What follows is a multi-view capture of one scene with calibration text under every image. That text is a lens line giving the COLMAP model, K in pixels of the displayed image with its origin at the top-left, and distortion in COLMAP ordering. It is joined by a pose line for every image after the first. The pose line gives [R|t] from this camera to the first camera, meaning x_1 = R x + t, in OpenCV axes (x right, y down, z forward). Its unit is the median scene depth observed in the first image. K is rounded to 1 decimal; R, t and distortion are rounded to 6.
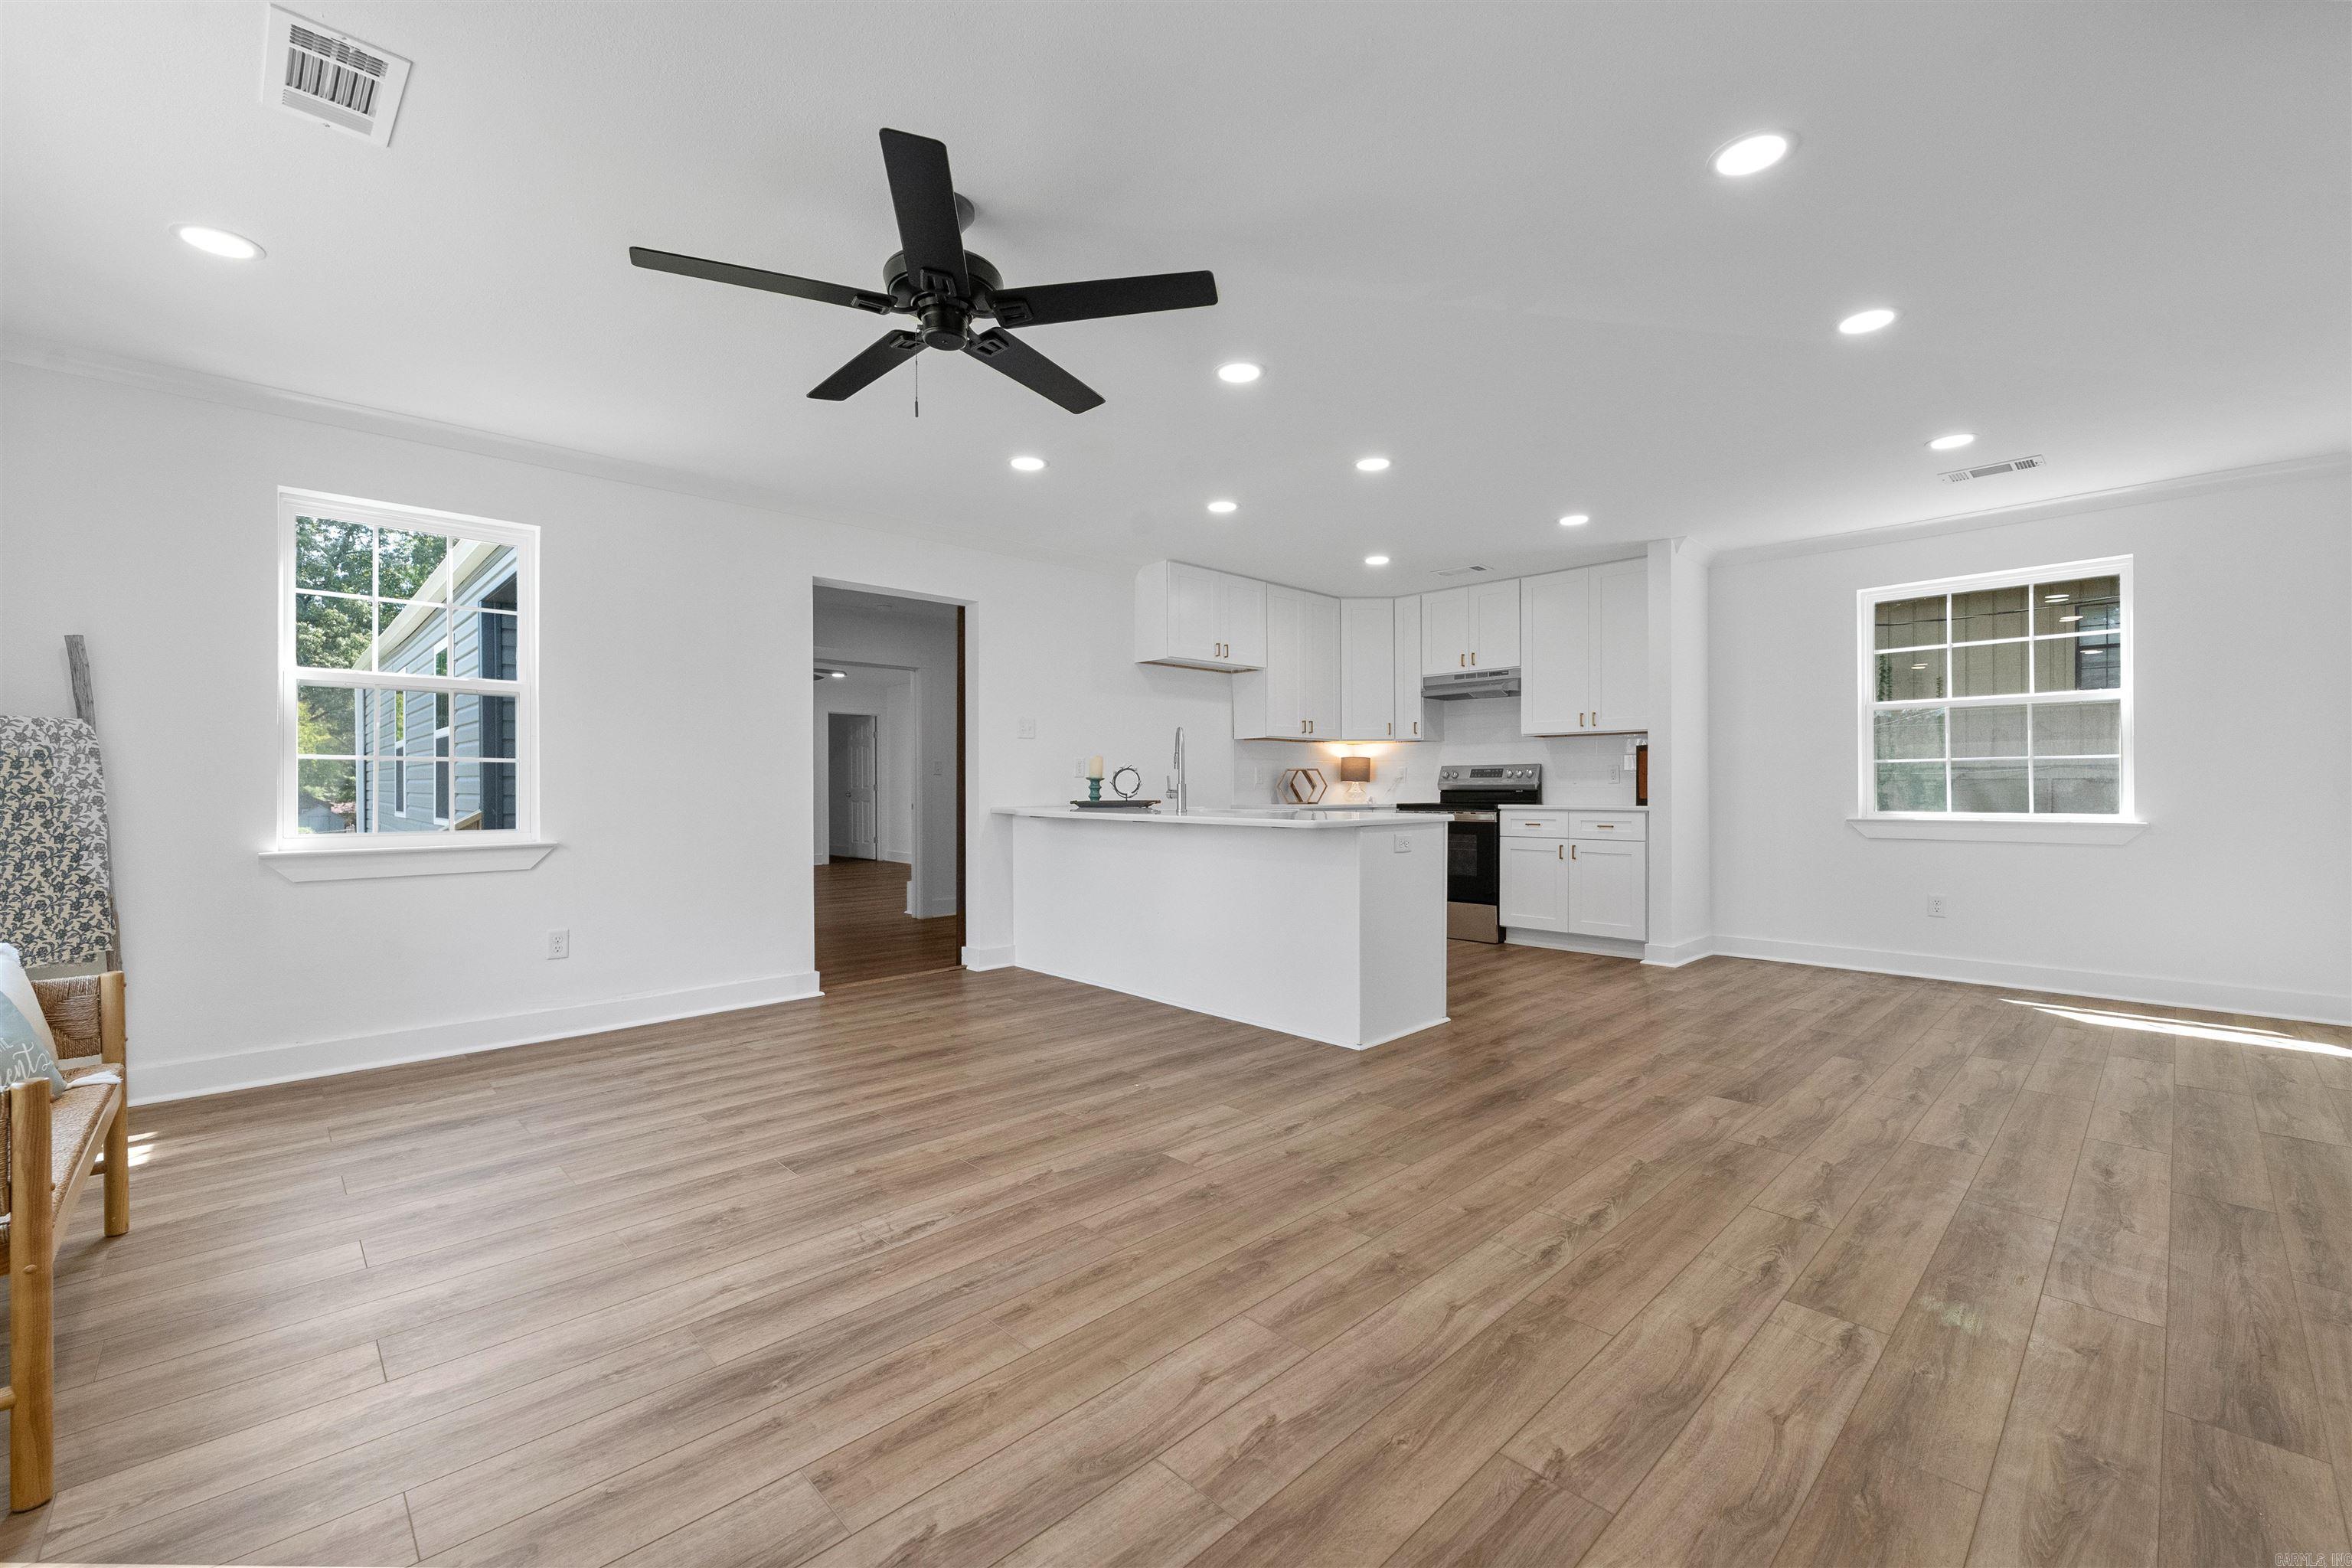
lens RADIAL K [[969.2, 0, 1176.6], [0, 969.2, 780.2], [0, 0, 1]] dist [0.002092, -0.000262]
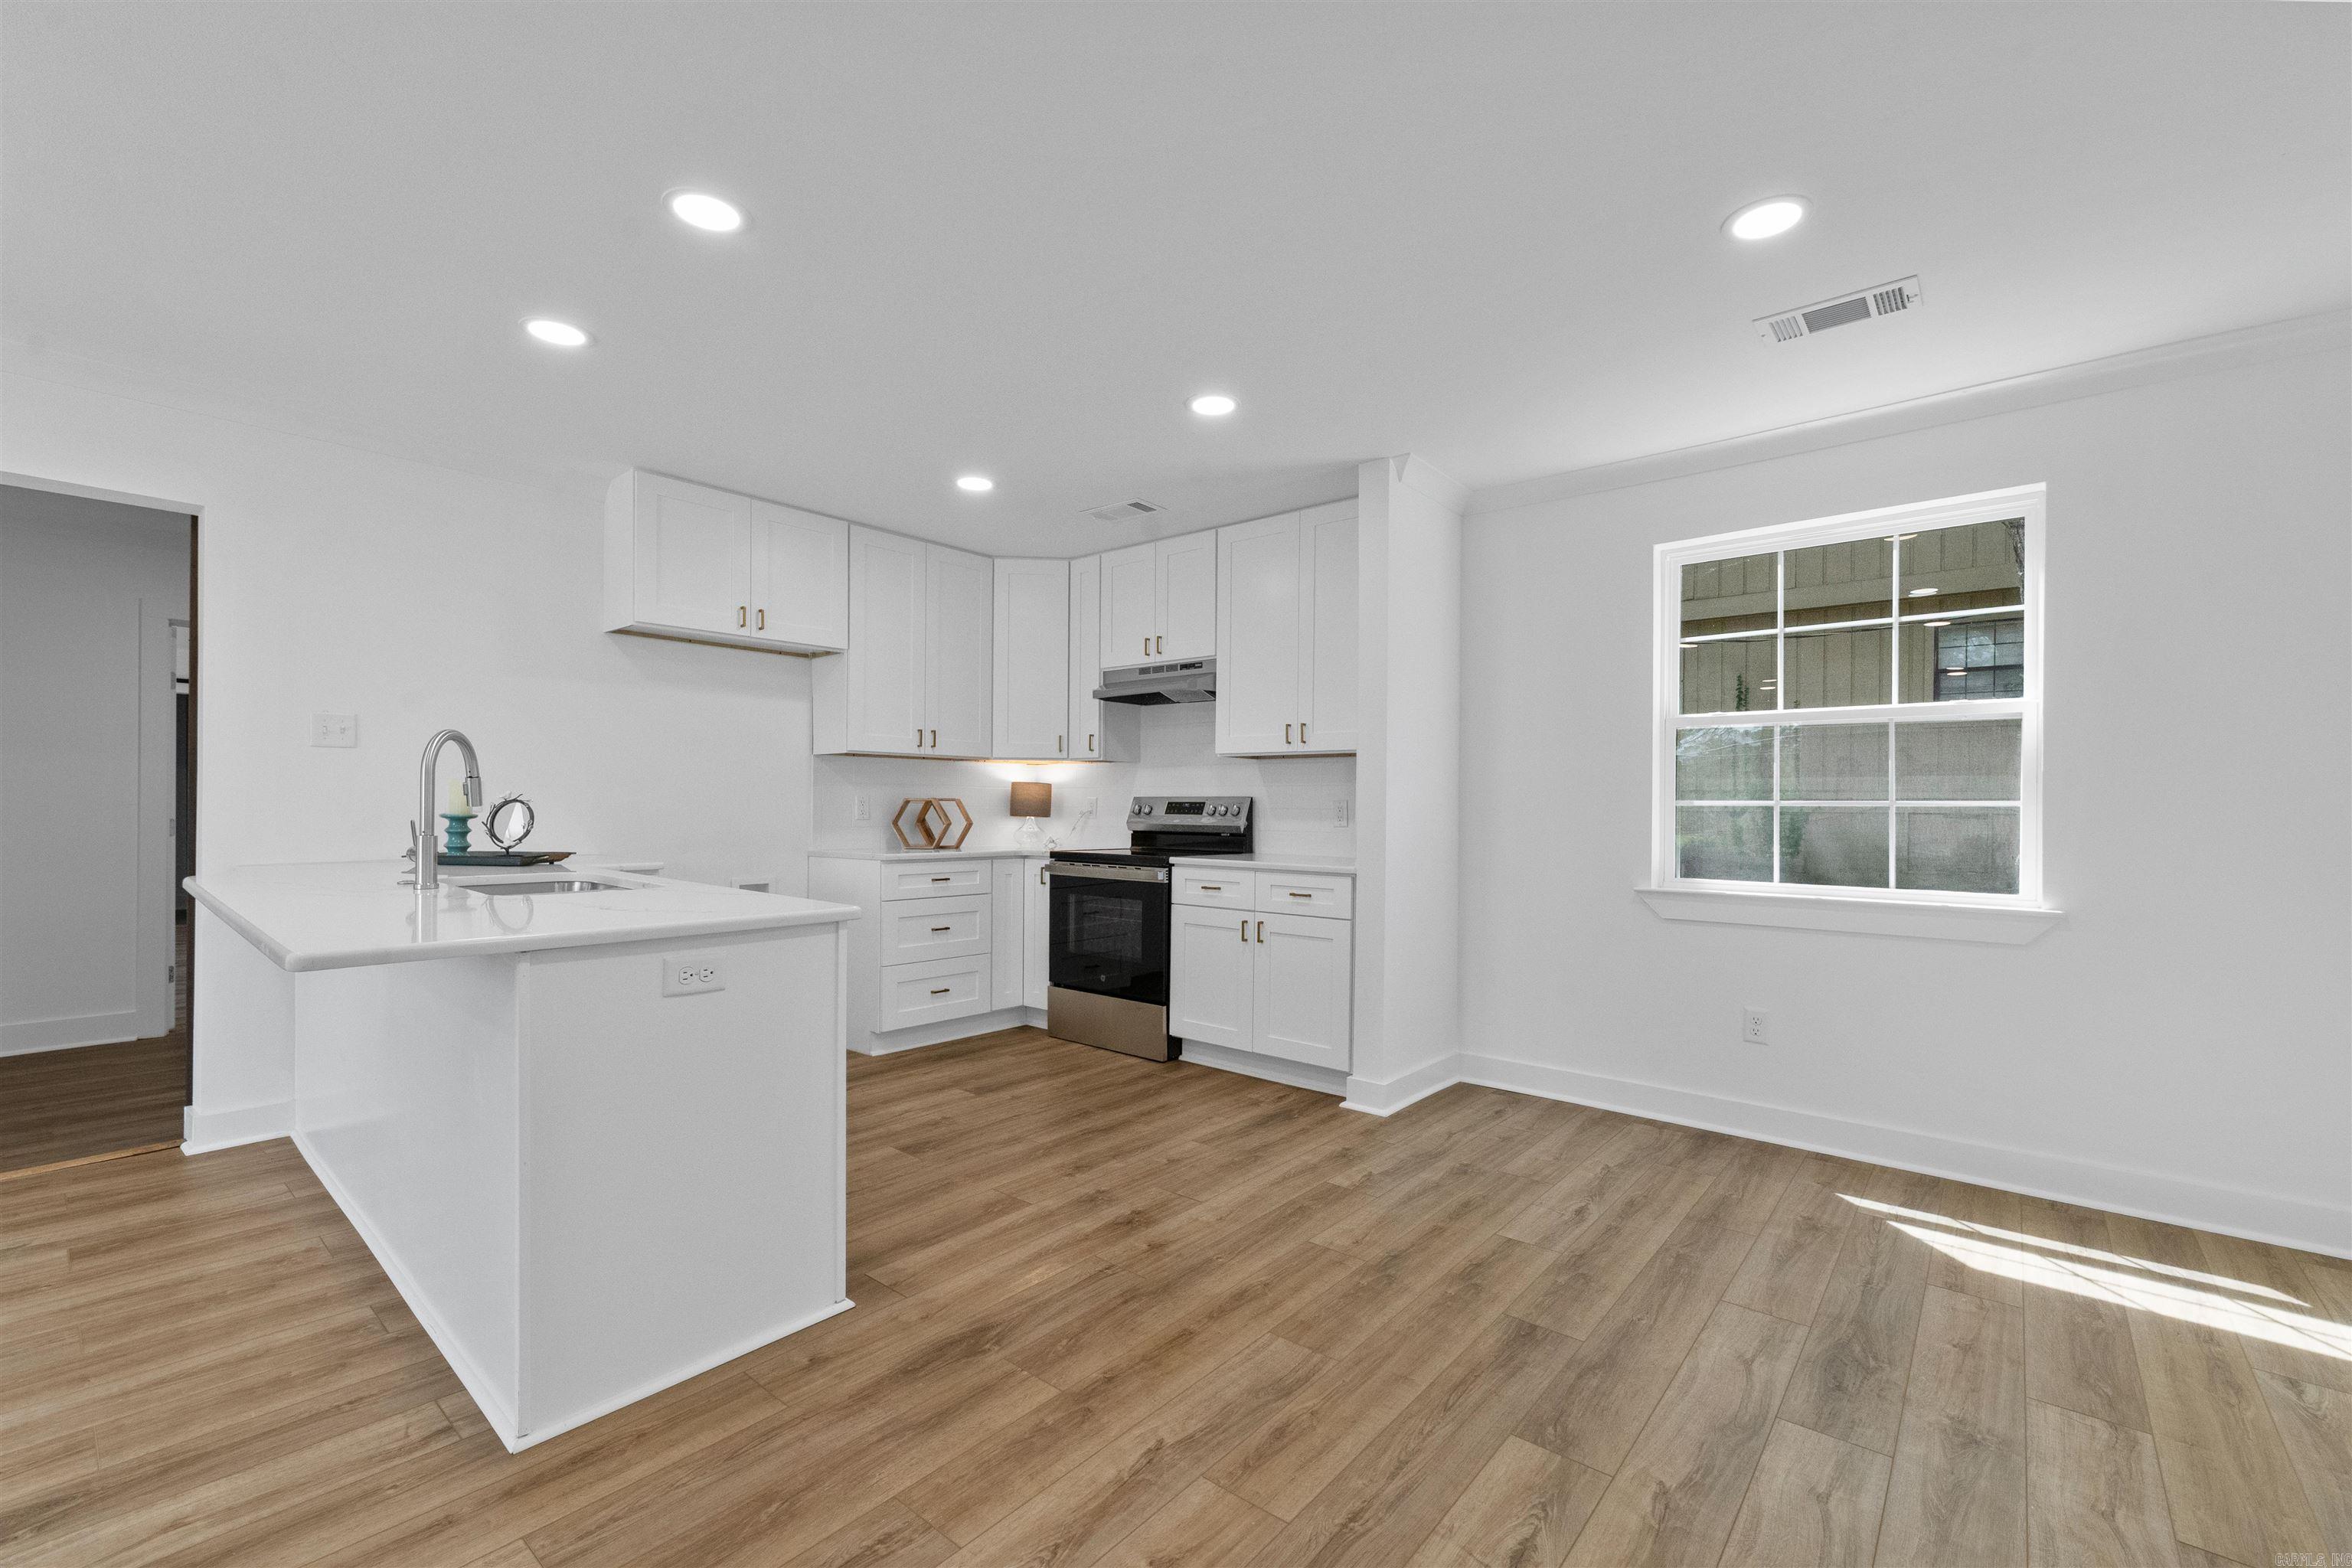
lens RADIAL K [[989.1, 0, 1184.0], [0, 989.1, 798.3], [0, 0, 1]] dist [0.004457, 0.000018]
pose [[0.994454, 0.012147, 0.104472, 0.484001], [-0.012382, 0.999922, 0.001604, -0.031032], [-0.104444, -0.002889, 0.994527, 0.555804]]
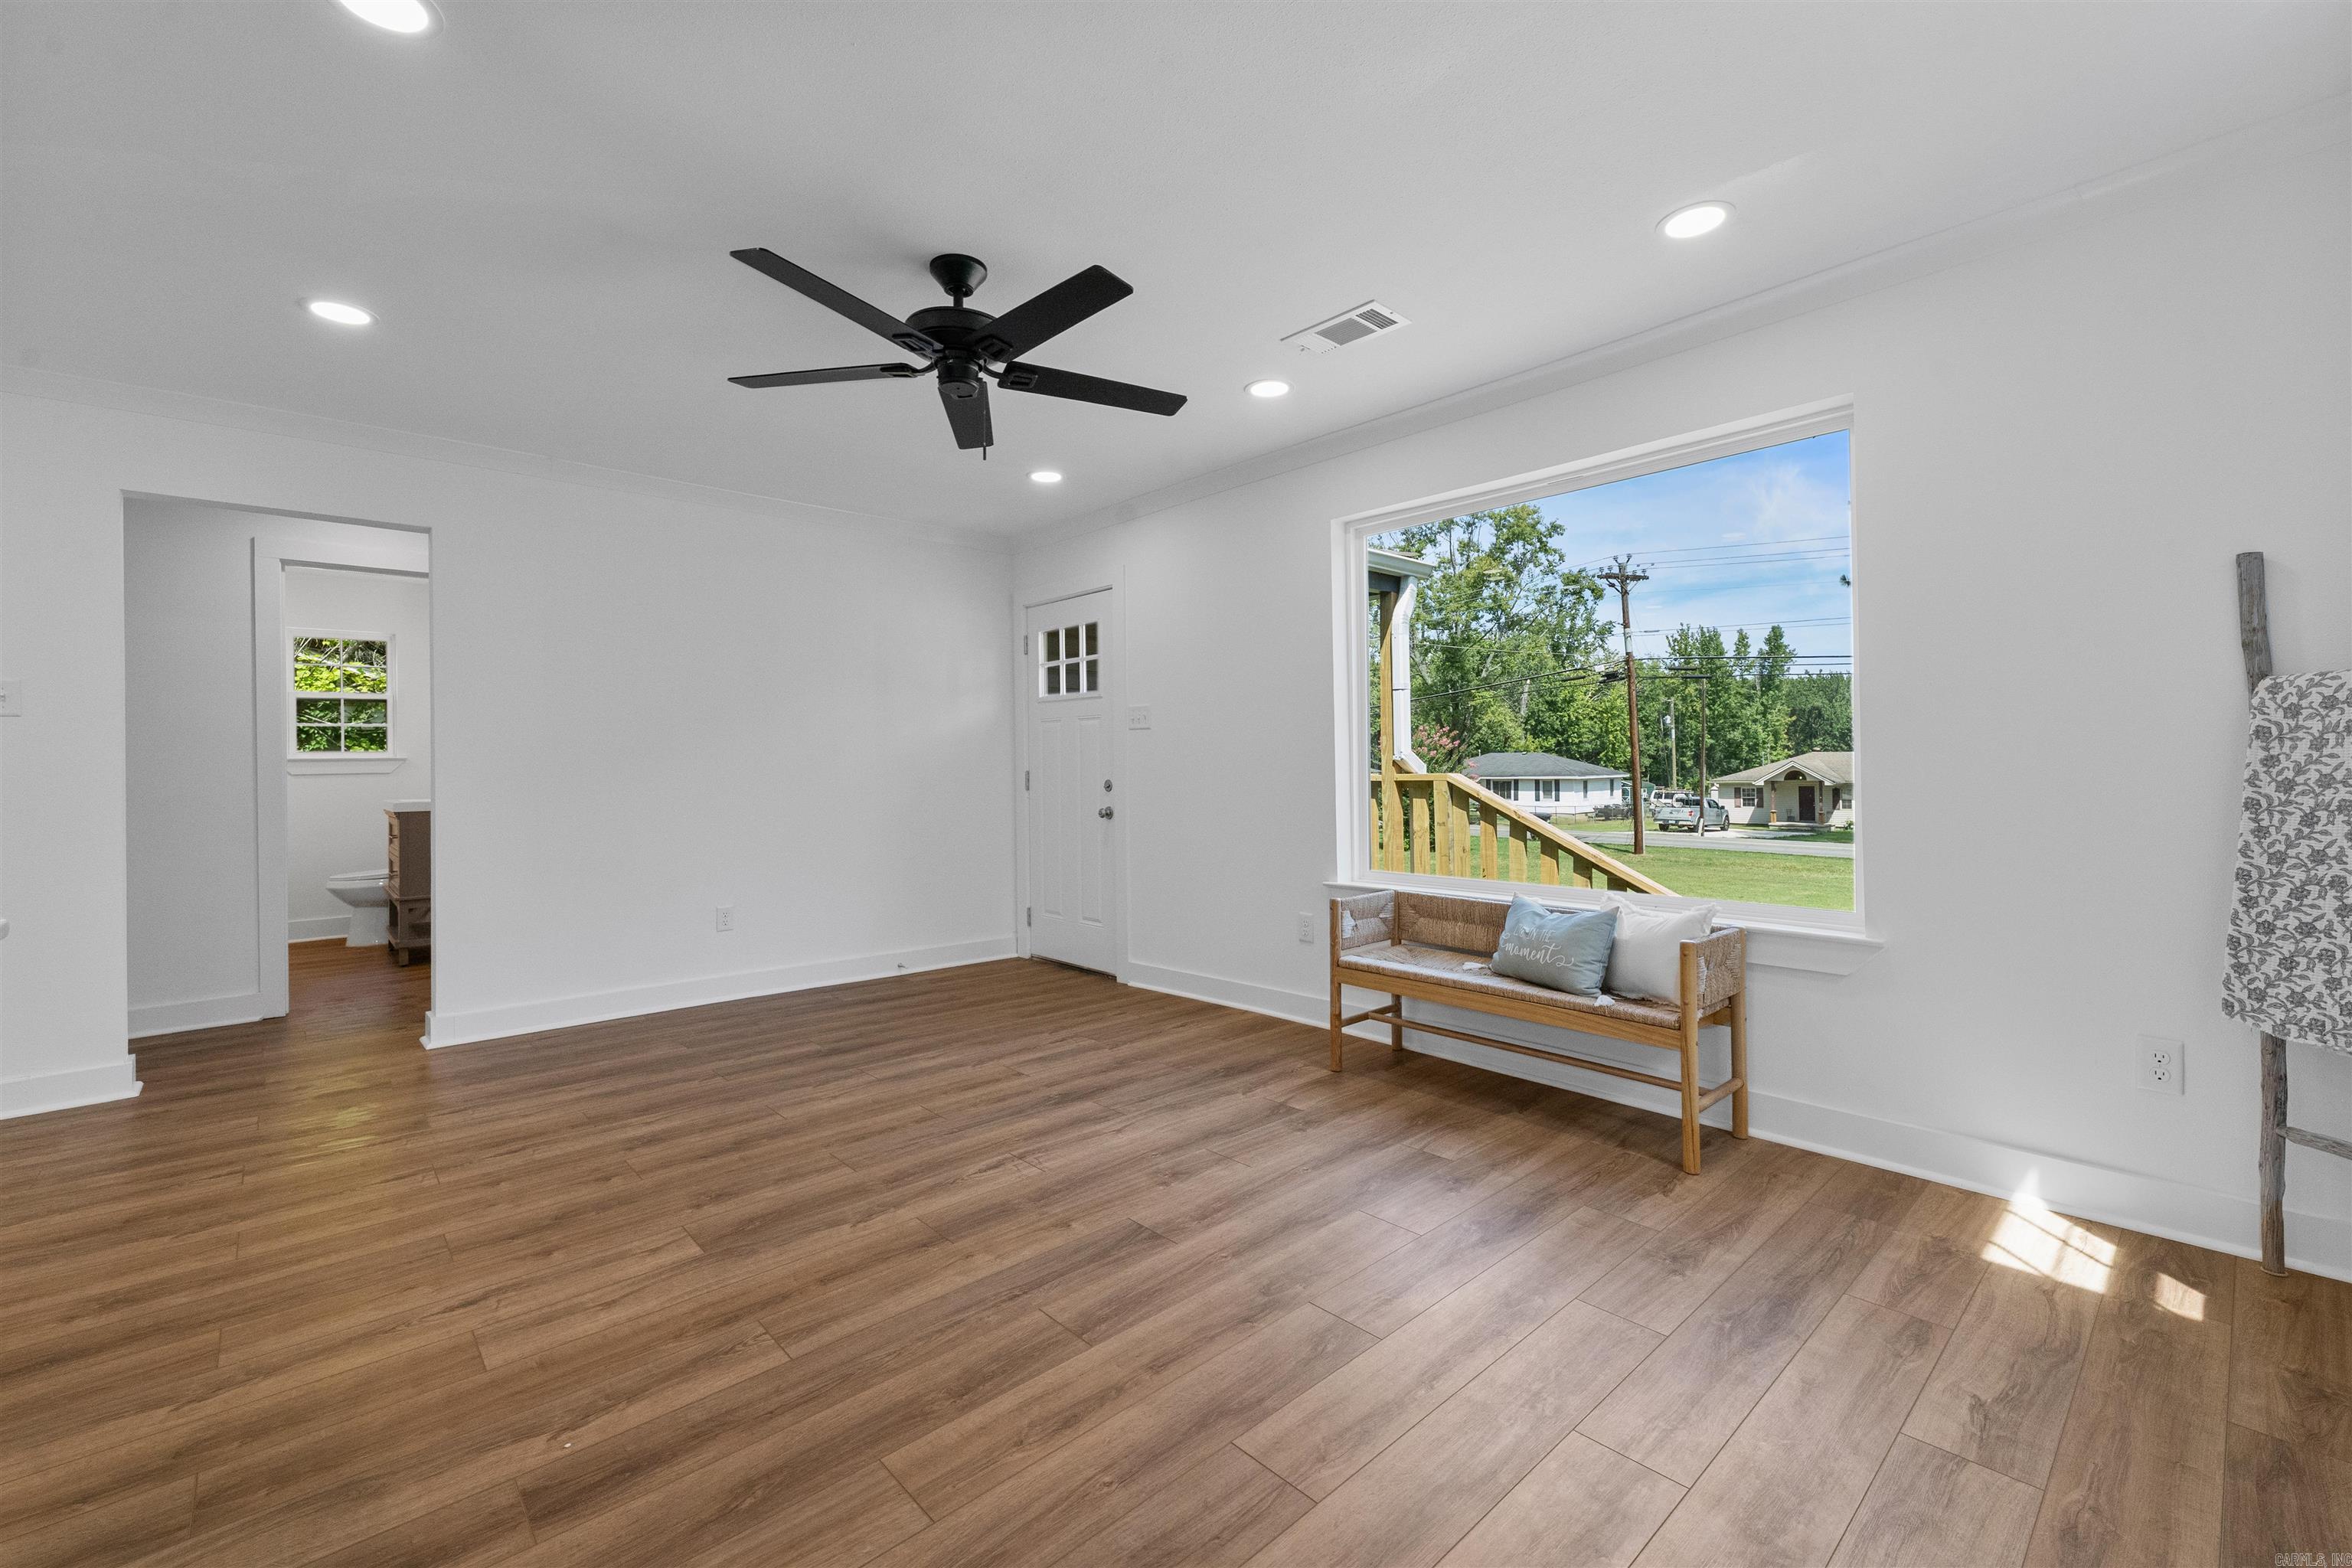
lens RADIAL K [[981.6, 0, 1168.0], [0, 981.6, 746.1], [0, 0, 1]] dist [0.002717, 0.000108]
pose [[-0.999381, 0.016337, 0.031155, -0.337562], [0.015538, 0.999549, -0.025698, -0.007744], [-0.031561, -0.025198, -0.999184, 1.413274]]
